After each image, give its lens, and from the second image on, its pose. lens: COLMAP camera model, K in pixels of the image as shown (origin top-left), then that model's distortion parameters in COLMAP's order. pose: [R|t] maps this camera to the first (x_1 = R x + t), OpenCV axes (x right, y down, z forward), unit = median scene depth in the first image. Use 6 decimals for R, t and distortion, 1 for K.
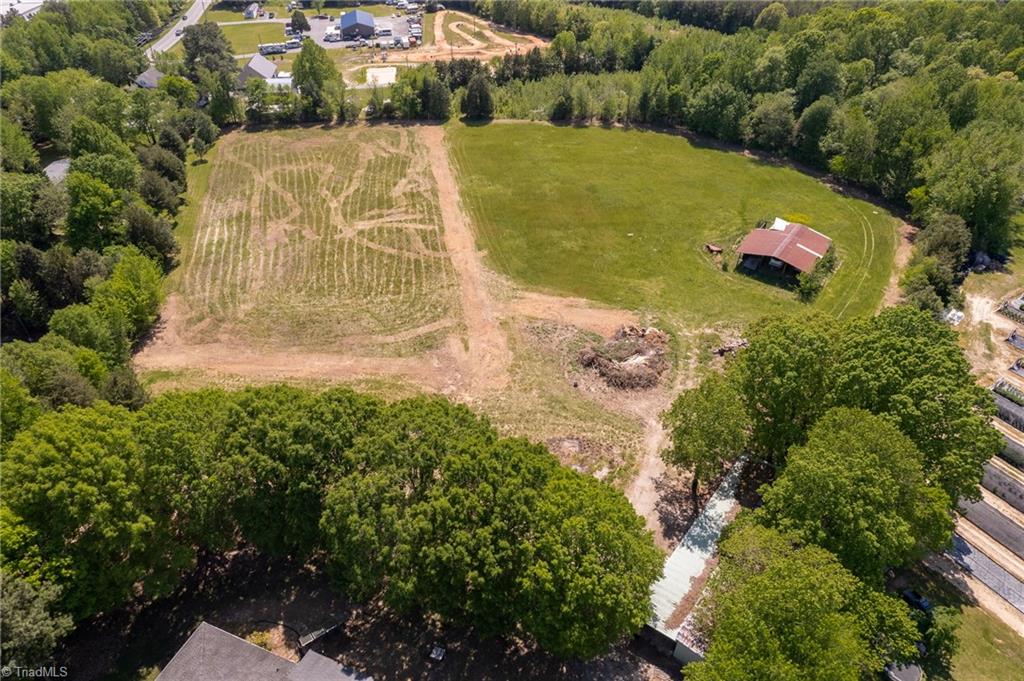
lens RADIAL K [[654.9, 0, 517.2], [0, 654.9, 342.0], [0, 0, 1]] dist [-0.075798, 0.066145]
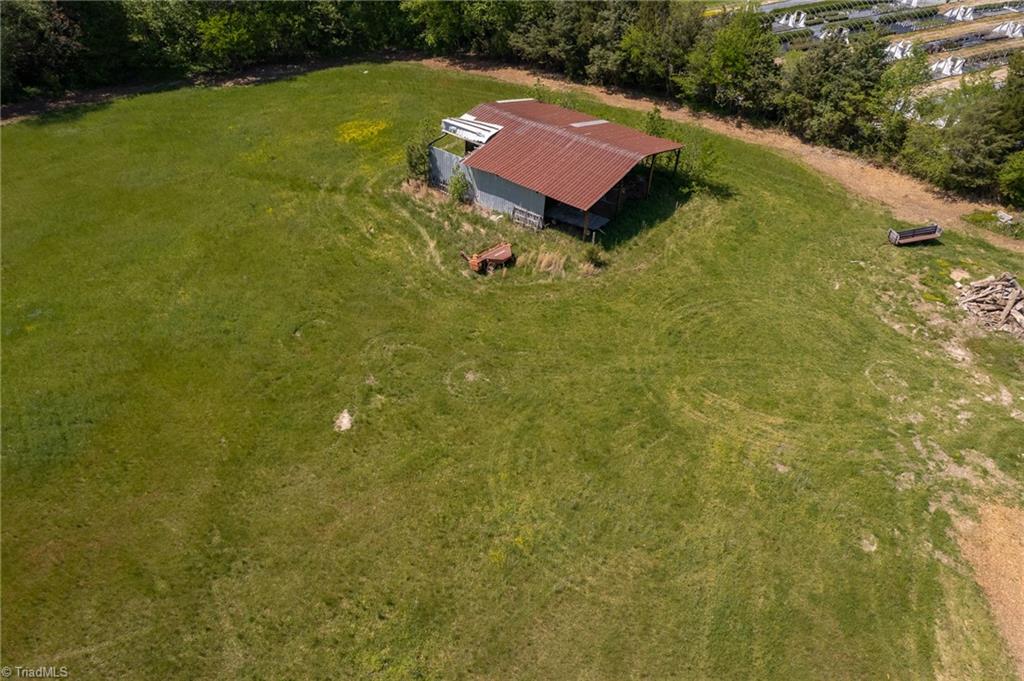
lens RADIAL K [[654.9, 0, 517.2], [0, 654.9, 342.0], [0, 0, 1]] dist [-0.075798, 0.066145]
pose [[0.084781, -0.648844, 0.756184, 0.008171], [0.598451, 0.639942, 0.482006, -0.203565], [-0.796661, 0.411674, 0.442556, 0.633426]]
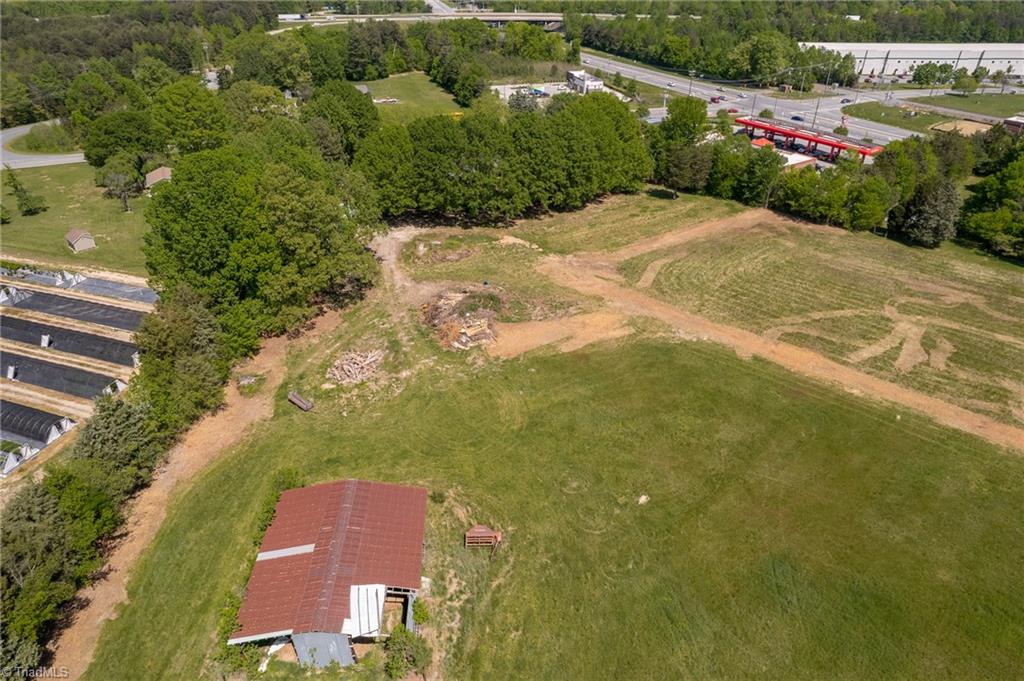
lens RADIAL K [[654.9, 0, 517.2], [0, 654.9, 342.0], [0, 0, 1]] dist [-0.075798, 0.066145]
pose [[-0.788835, 0.315326, -0.527549, 0.361963], [-0.380447, 0.423613, 0.822078, -0.448906], [0.482700, 0.849188, -0.214196, 0.735909]]
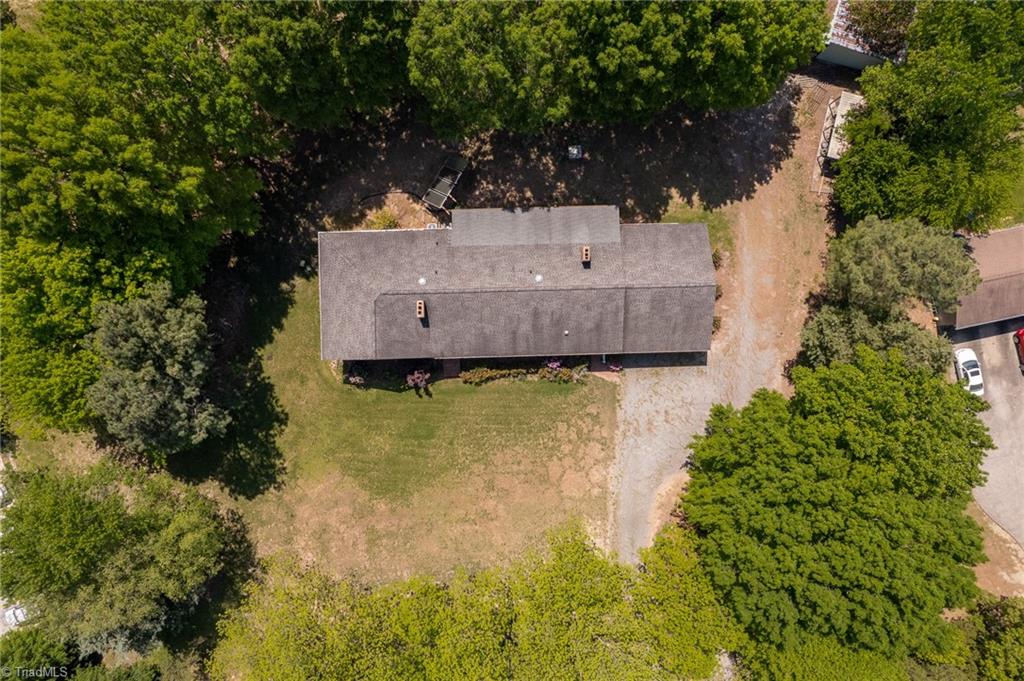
lens RADIAL K [[654.9, 0, 517.2], [0, 654.9, 342.0], [0, 0, 1]] dist [-0.075798, 0.066145]
pose [[0.921650, -0.387862, -0.011122, -0.104359], [0.240858, 0.549392, 0.800098, -0.041311], [-0.304217, -0.740089, 0.599767, 0.101782]]
